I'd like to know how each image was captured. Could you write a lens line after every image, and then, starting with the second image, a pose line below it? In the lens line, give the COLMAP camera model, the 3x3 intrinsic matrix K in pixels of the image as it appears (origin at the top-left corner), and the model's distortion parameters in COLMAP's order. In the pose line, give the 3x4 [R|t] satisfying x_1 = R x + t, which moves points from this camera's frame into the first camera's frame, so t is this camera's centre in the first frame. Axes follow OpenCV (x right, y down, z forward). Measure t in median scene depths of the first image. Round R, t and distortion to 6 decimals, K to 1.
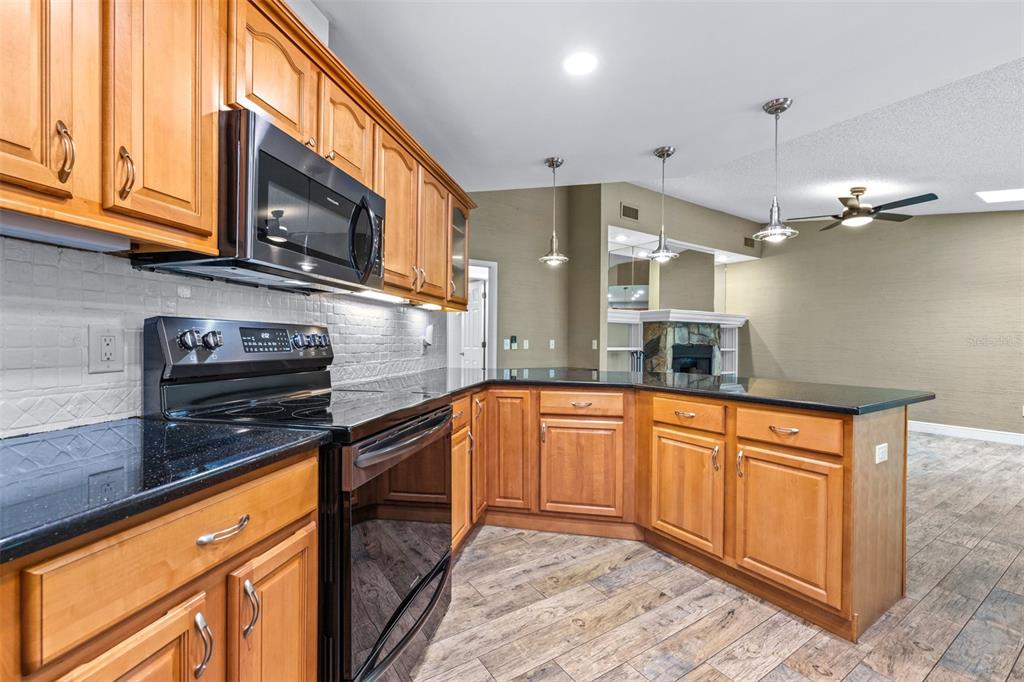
lens RADIAL K [[431.4, 0, 512.0], [0, 431.4, 343.7], [0, 0, 1]] dist [0.000192, -0.000359]
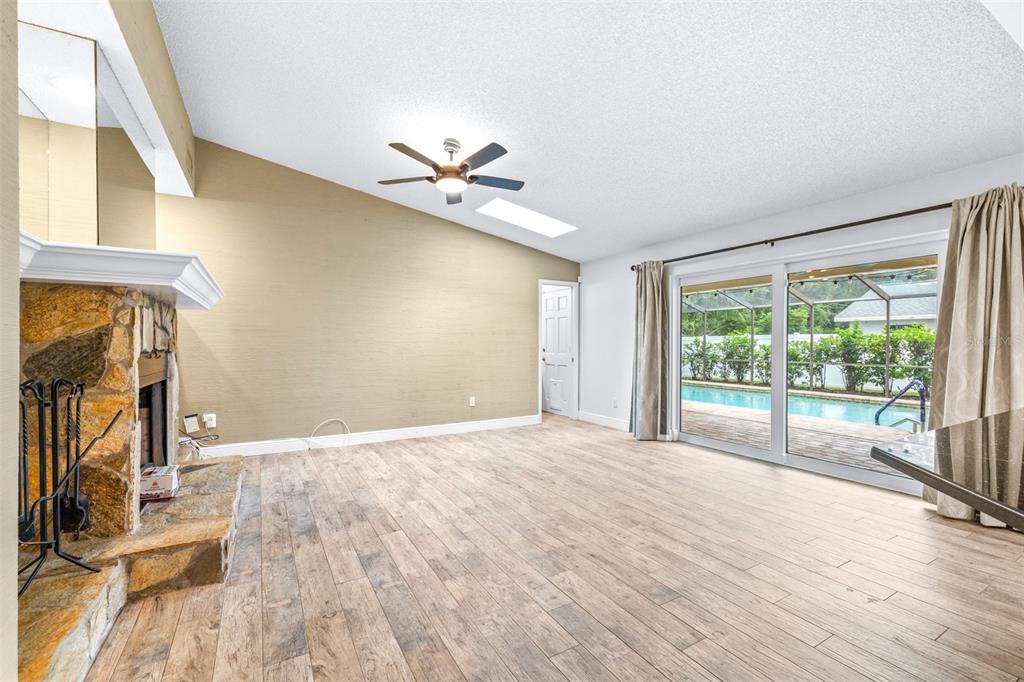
lens RADIAL K [[438.4, 0, 510.4], [0, 438.4, 352.2], [0, 0, 1]] dist [0.000687, 0.000108]
pose [[0.056913, -0.029465, 0.997944, 0.024012], [0.005340, 0.999559, 0.029209, -0.009537], [-0.998365, 0.003667, 0.057045, 0.763971]]
